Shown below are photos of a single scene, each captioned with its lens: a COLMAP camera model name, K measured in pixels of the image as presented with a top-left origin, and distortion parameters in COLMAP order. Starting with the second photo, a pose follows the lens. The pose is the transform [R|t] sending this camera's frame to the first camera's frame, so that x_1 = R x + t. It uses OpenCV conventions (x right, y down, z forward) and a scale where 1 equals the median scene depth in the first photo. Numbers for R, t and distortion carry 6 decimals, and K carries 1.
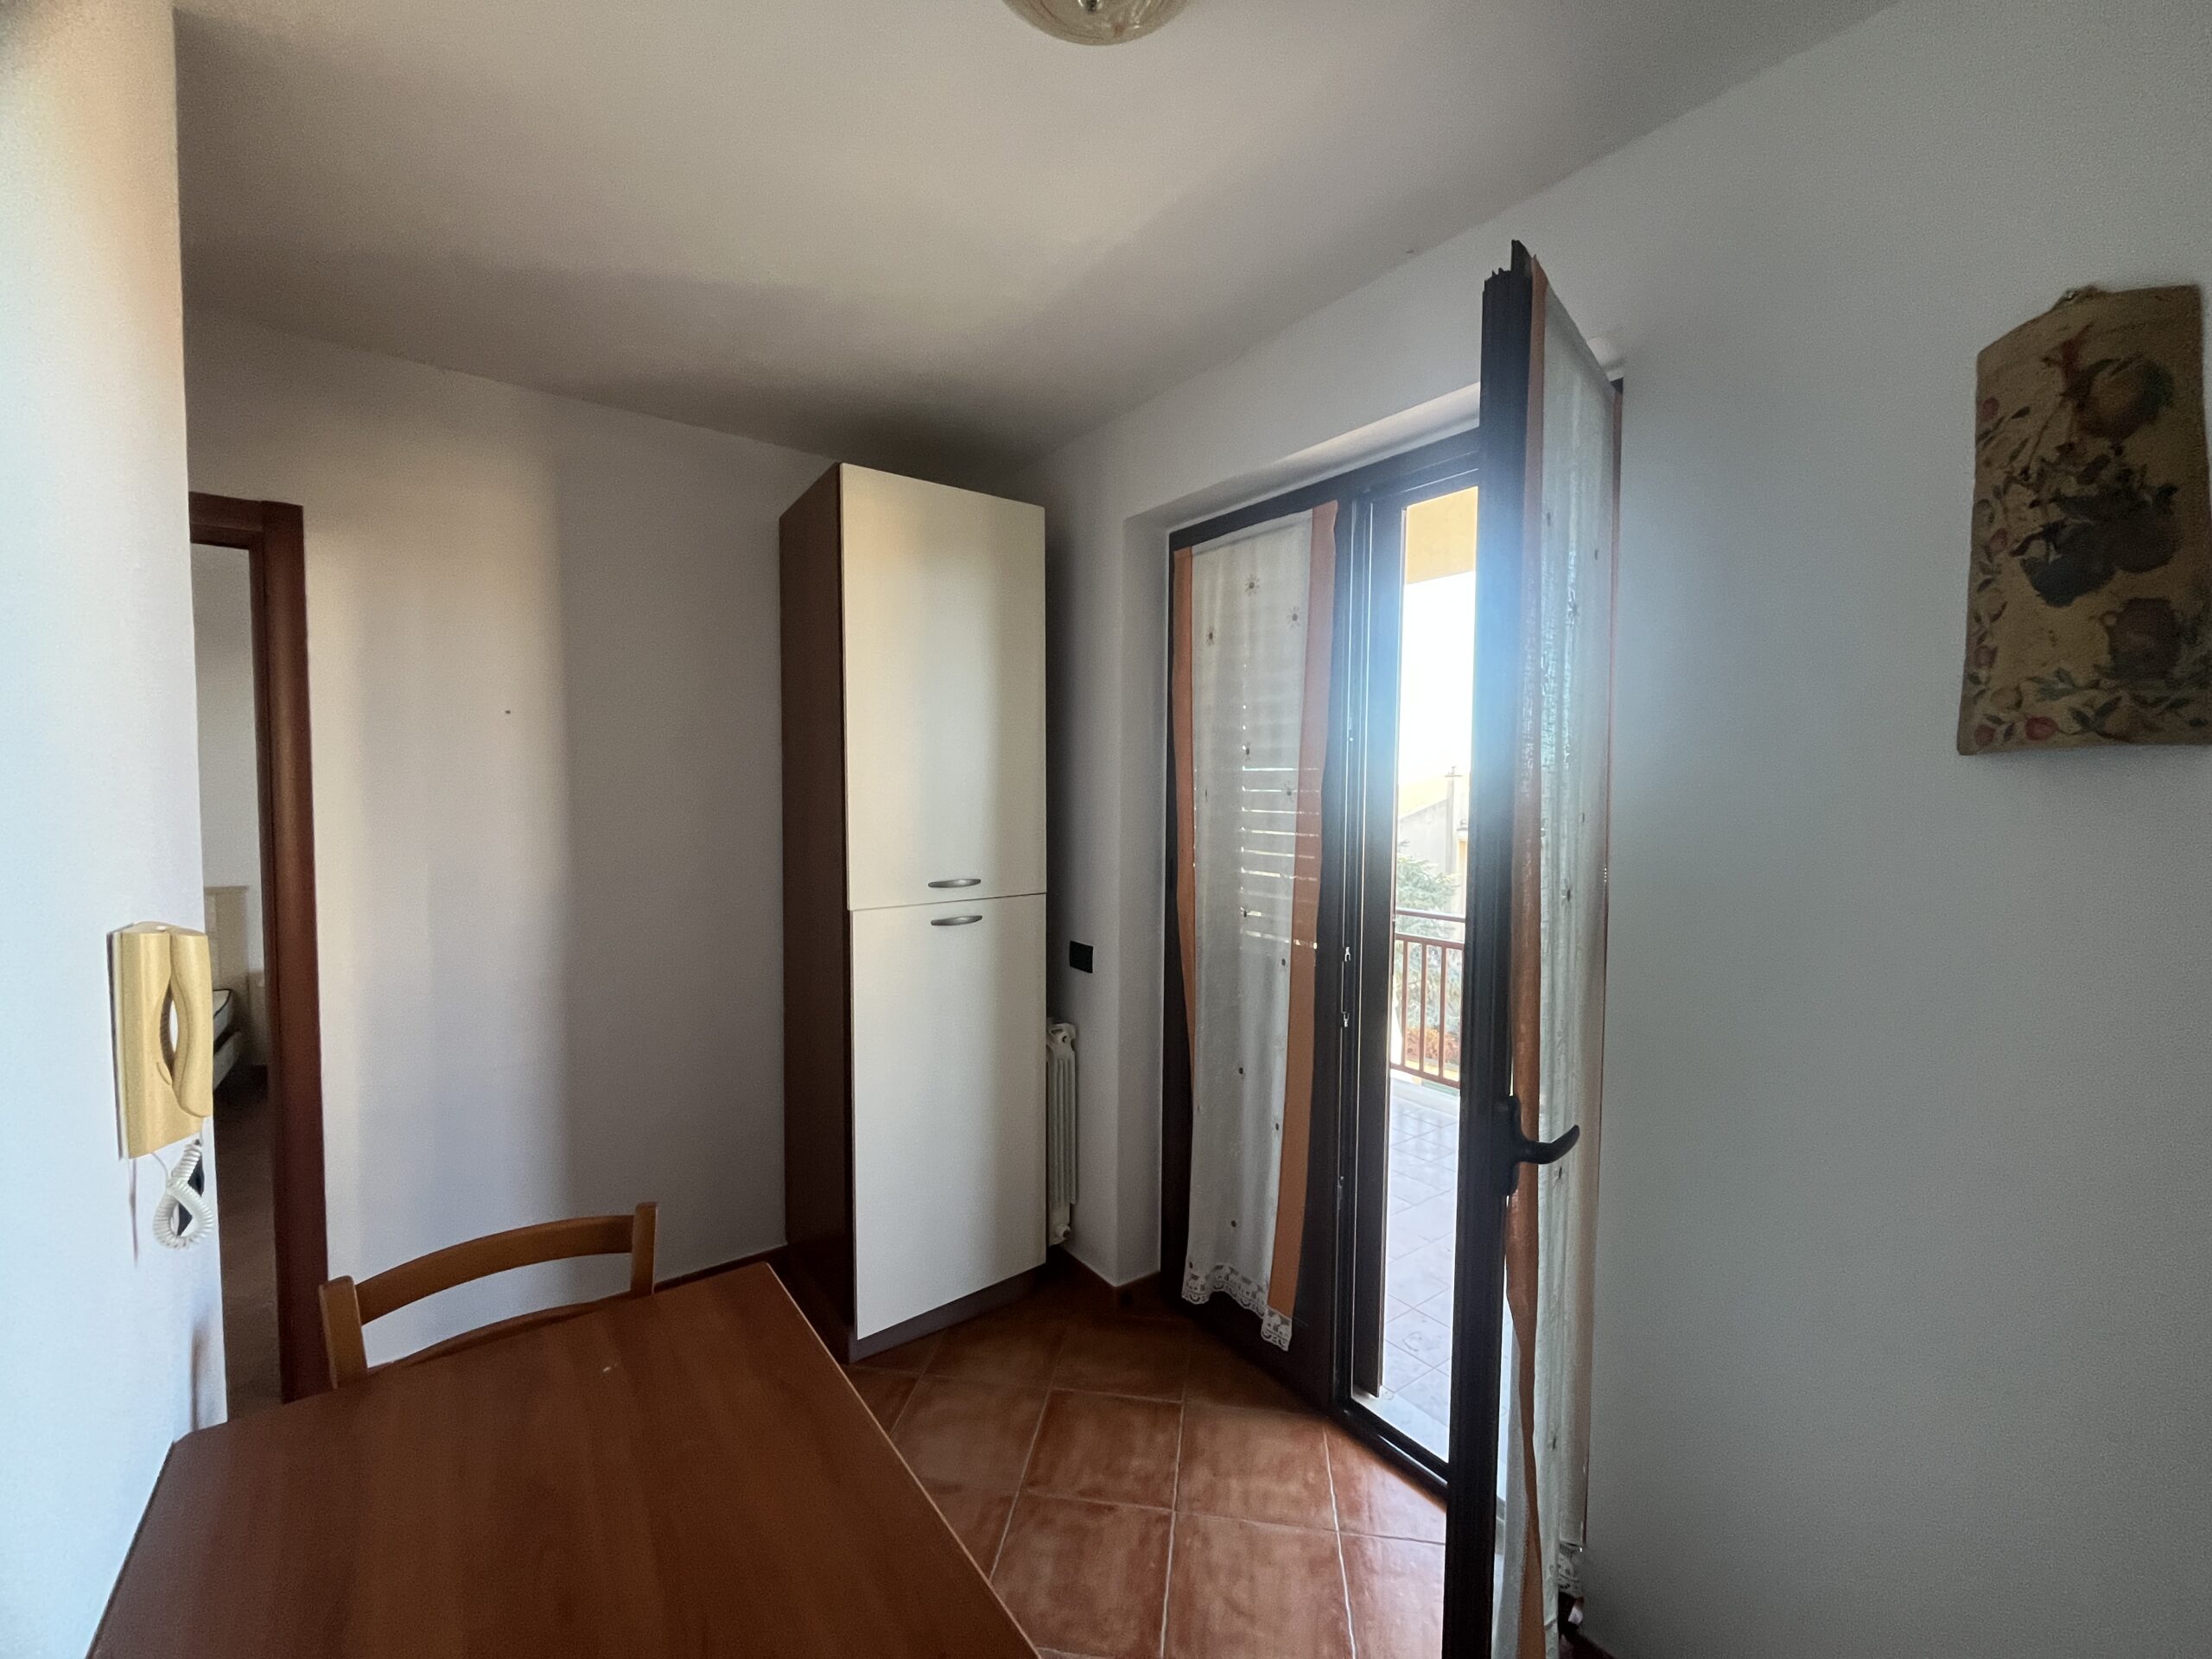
lens RADIAL K [[891.7, 0, 1101.6], [0, 891.7, 825.9], [0, 0, 1]] dist [-0.001140, 0.000000]
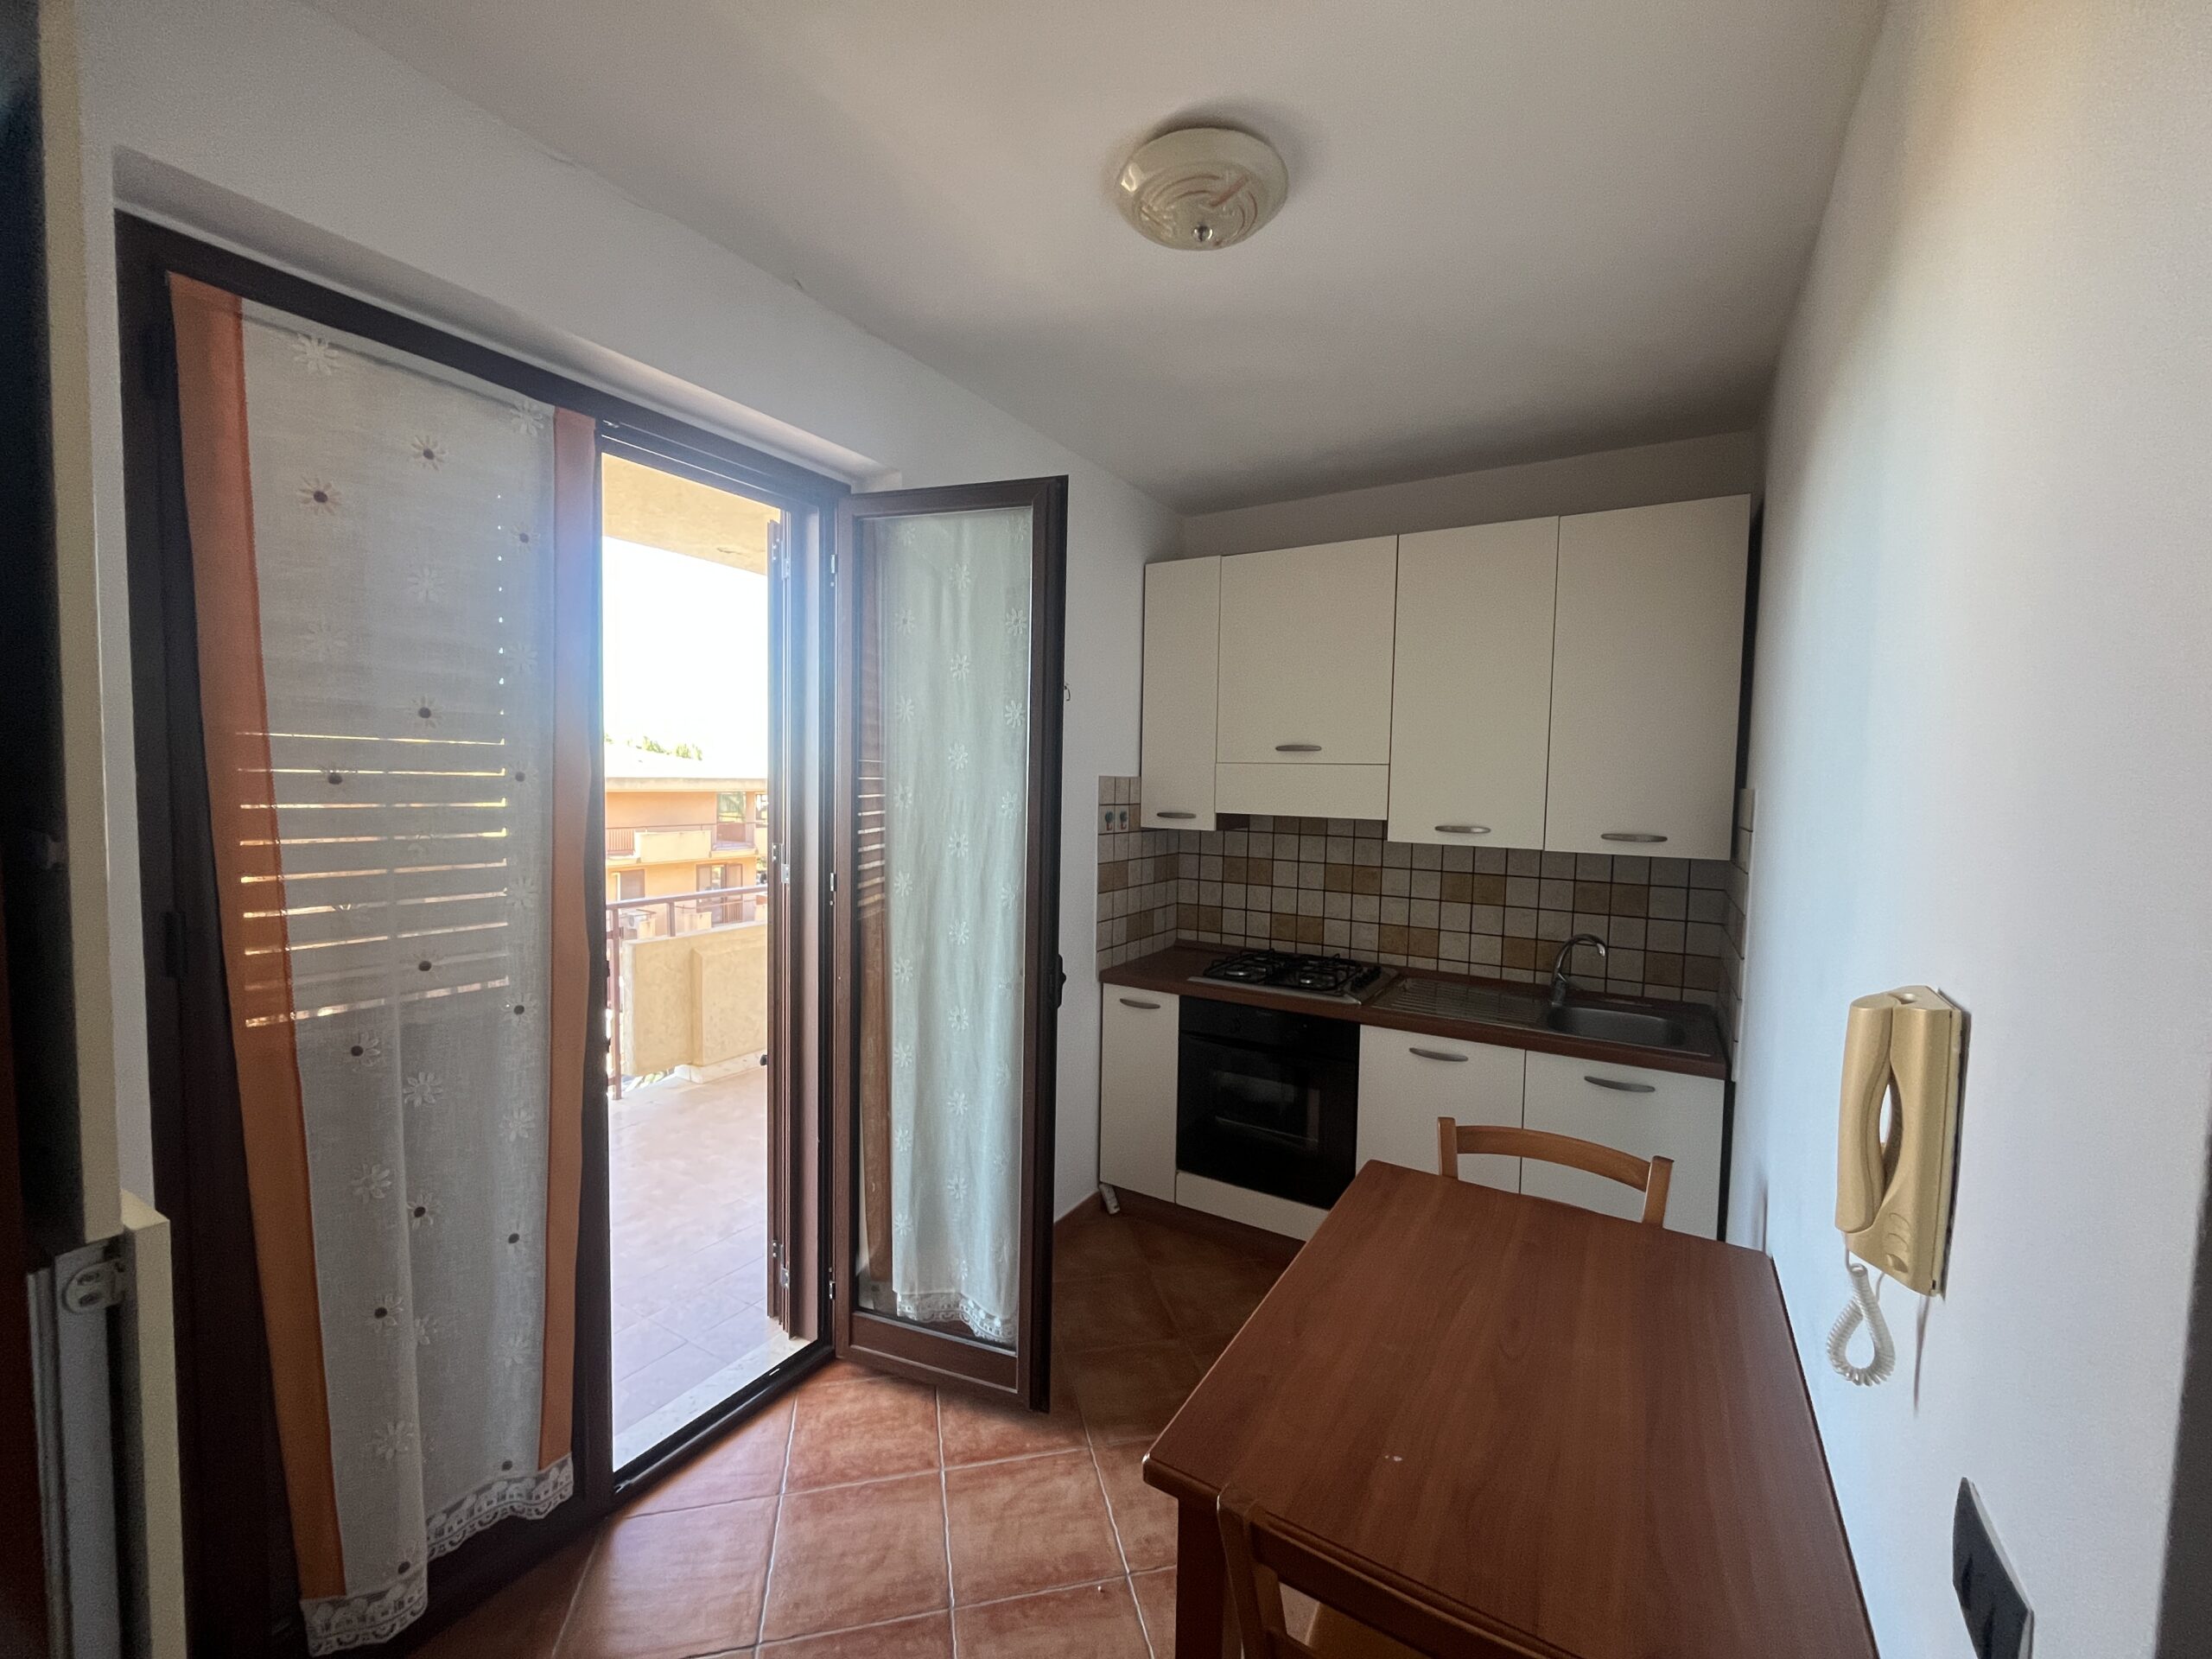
lens RADIAL K [[891.7, 0, 1101.7], [0, 891.7, 828.4], [0, 0, 1]] dist [-0.001140, 0.000000]
pose [[-0.367063, -0.066766, 0.927797, -0.835432], [0.020165, 0.996615, 0.079696, -0.056473], [-0.929977, 0.047963, -0.364475, 1.067762]]
